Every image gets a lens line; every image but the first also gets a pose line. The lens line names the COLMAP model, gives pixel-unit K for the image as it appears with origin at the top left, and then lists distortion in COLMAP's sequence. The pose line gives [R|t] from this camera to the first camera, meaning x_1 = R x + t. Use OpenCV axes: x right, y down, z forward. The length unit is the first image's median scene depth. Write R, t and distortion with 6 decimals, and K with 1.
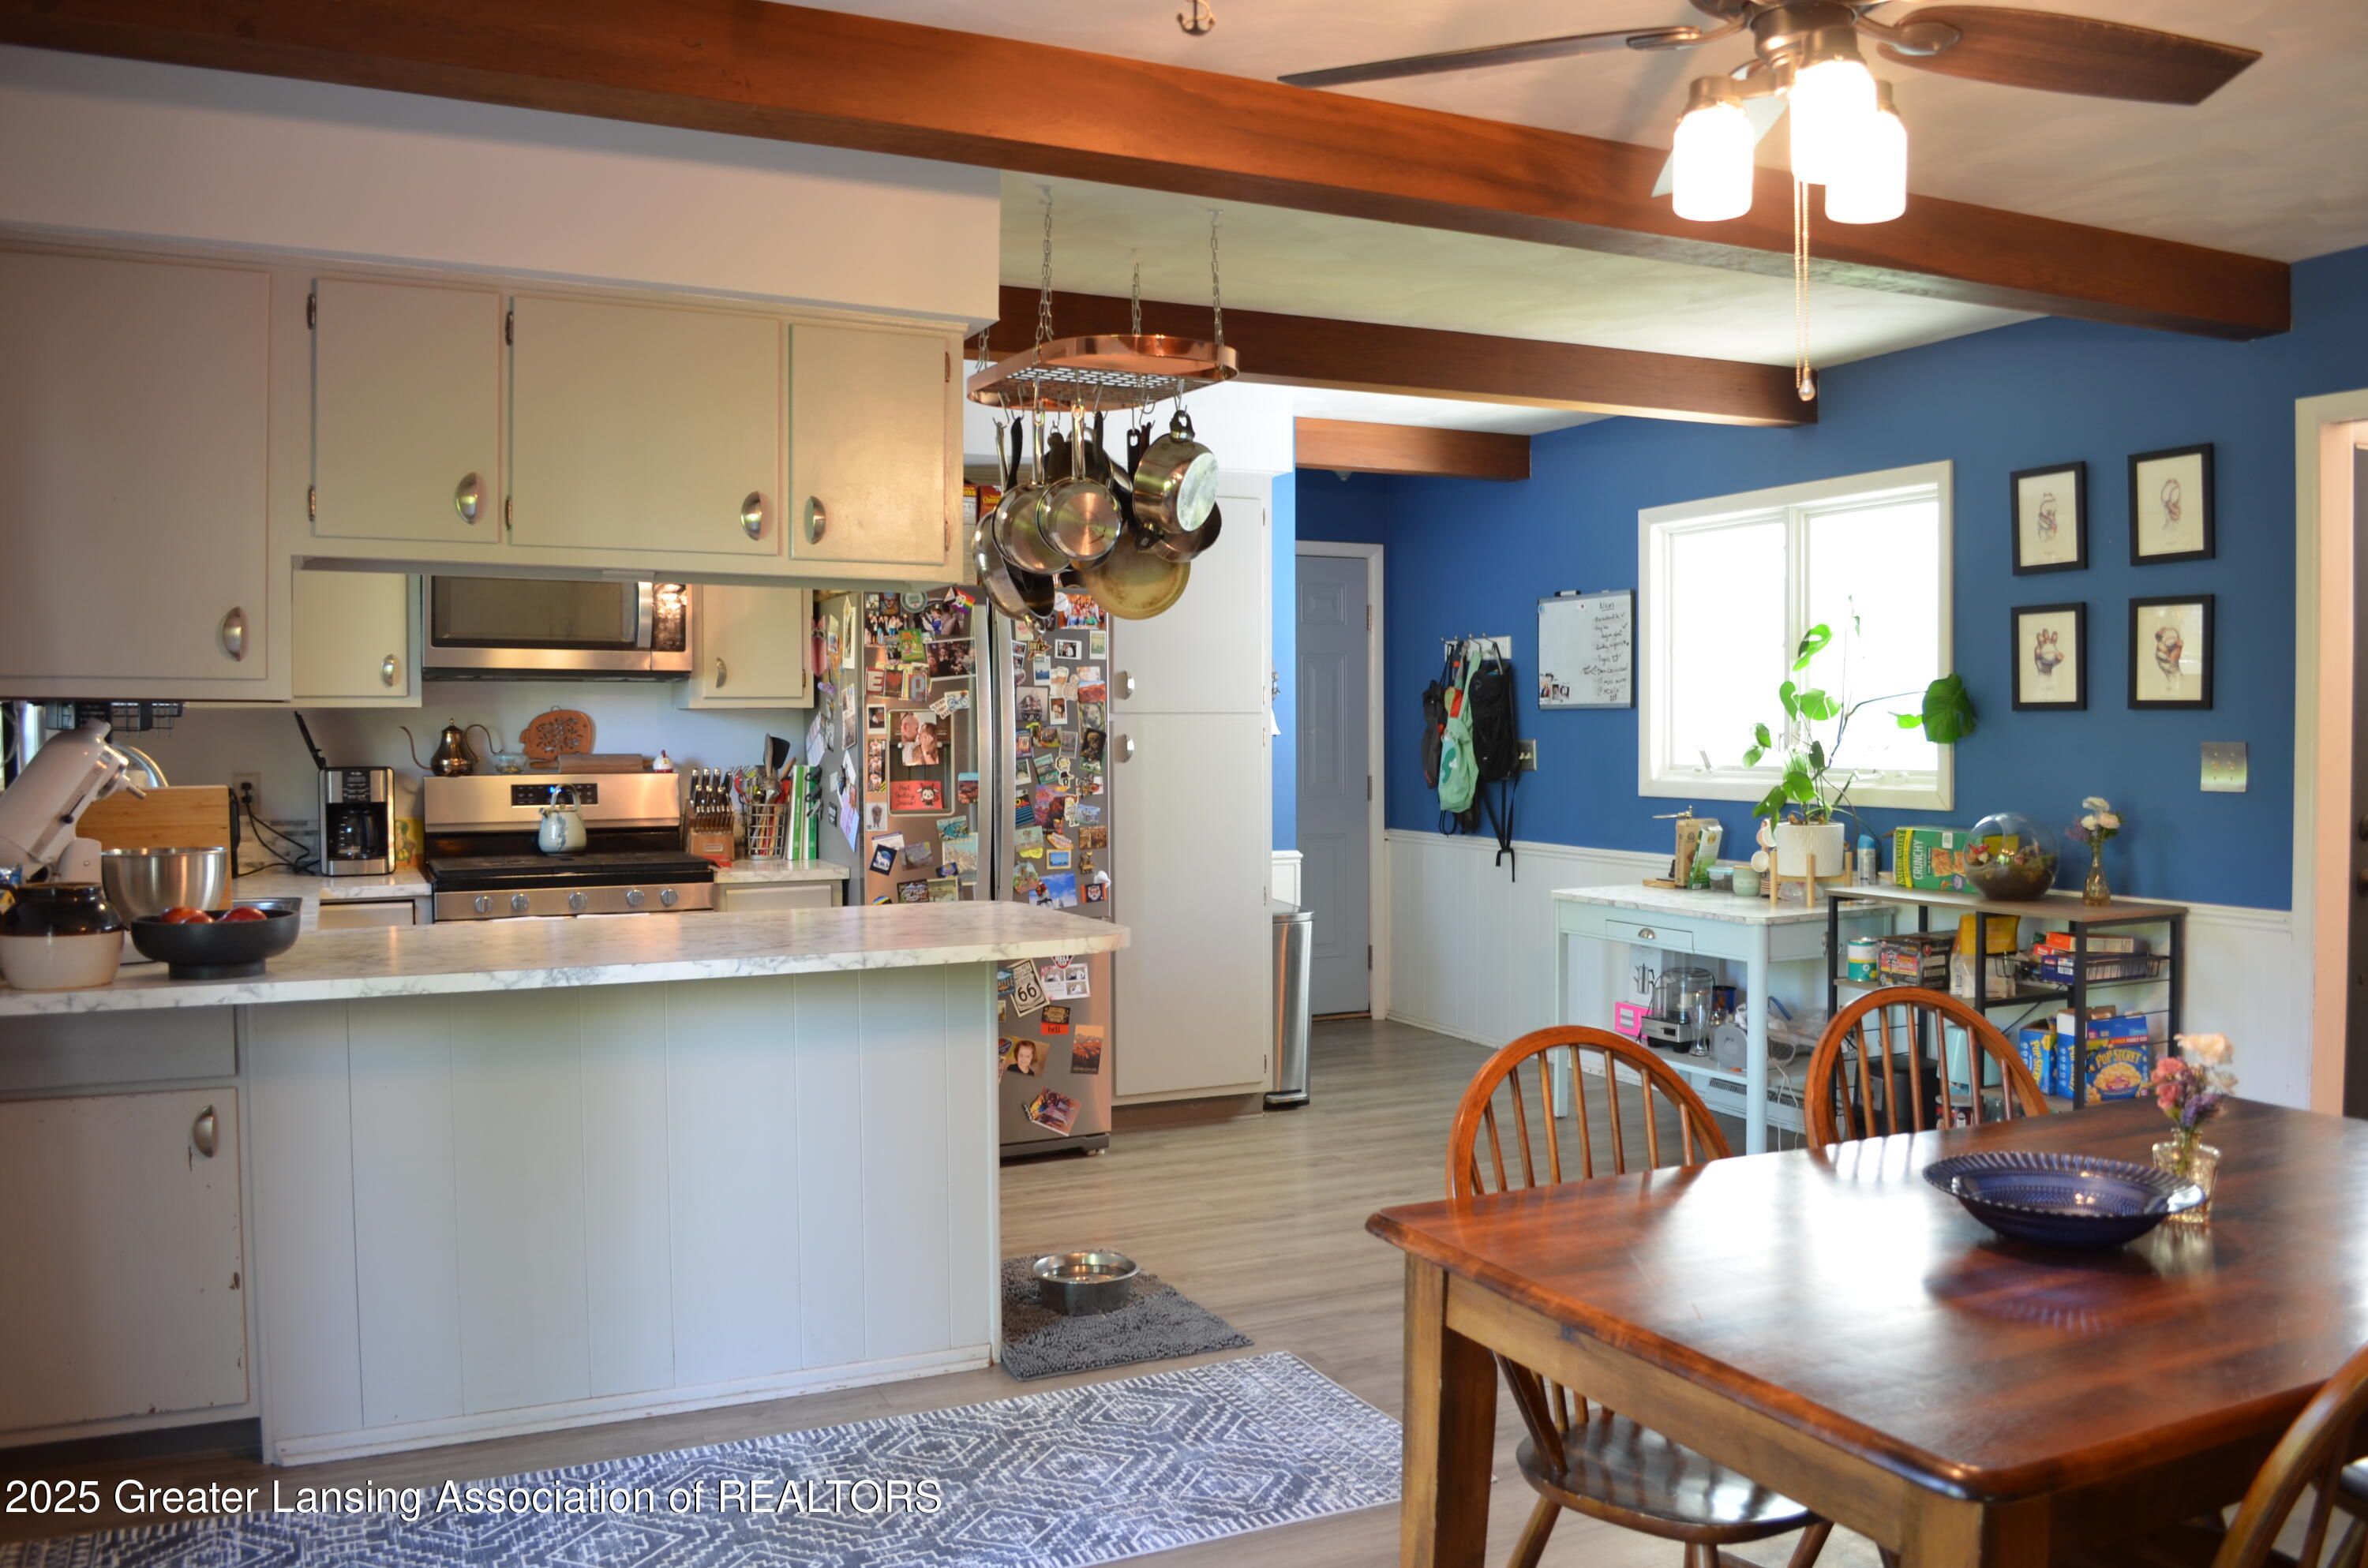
lens RADIAL K [[1853.9, 0, 1198.5], [0, 1853.9, 774.9], [0, 0, 1]] dist [-0.071902, 0.002190]
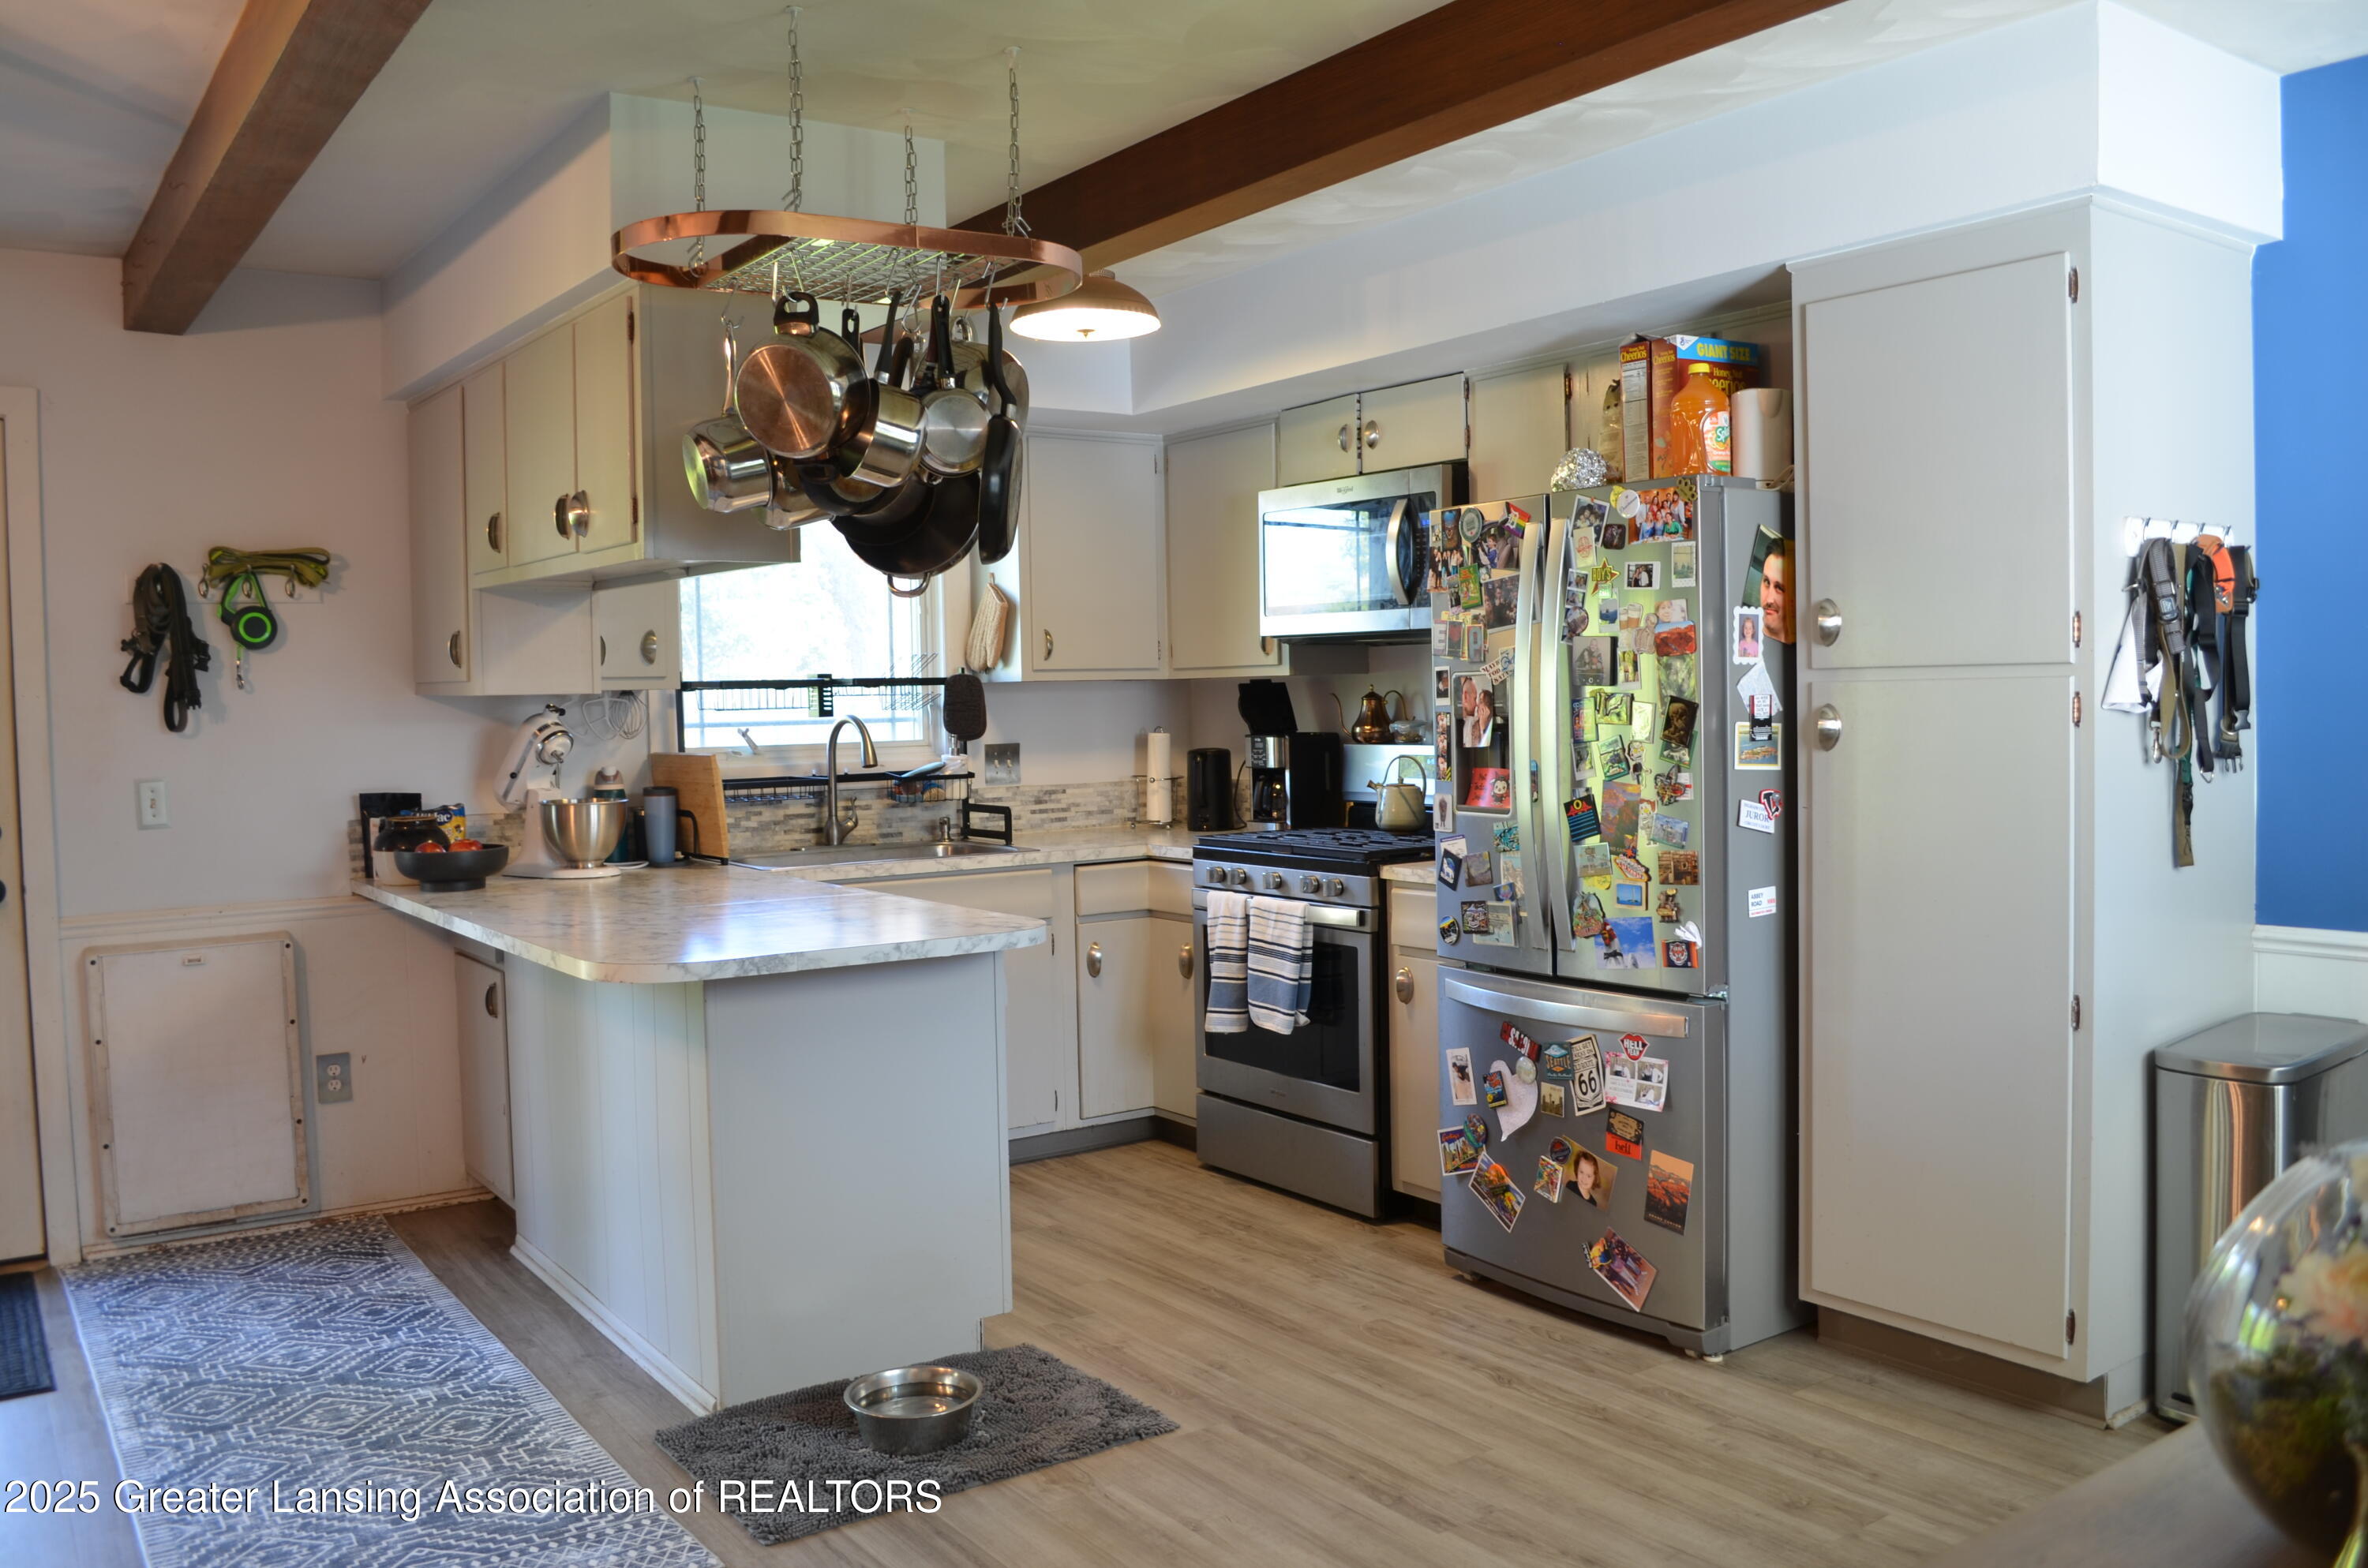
lens RADIAL K [[1853.9, 0, 1194.9], [0, 1853.9, 778.3], [0, 0, 1]] dist [-0.071902, 0.002190]
pose [[0.179259, 0.045515, -0.982749, 0.562176], [-0.005901, 0.998961, 0.045190, -0.025784], [0.983784, -0.002301, 0.179341, 0.756848]]
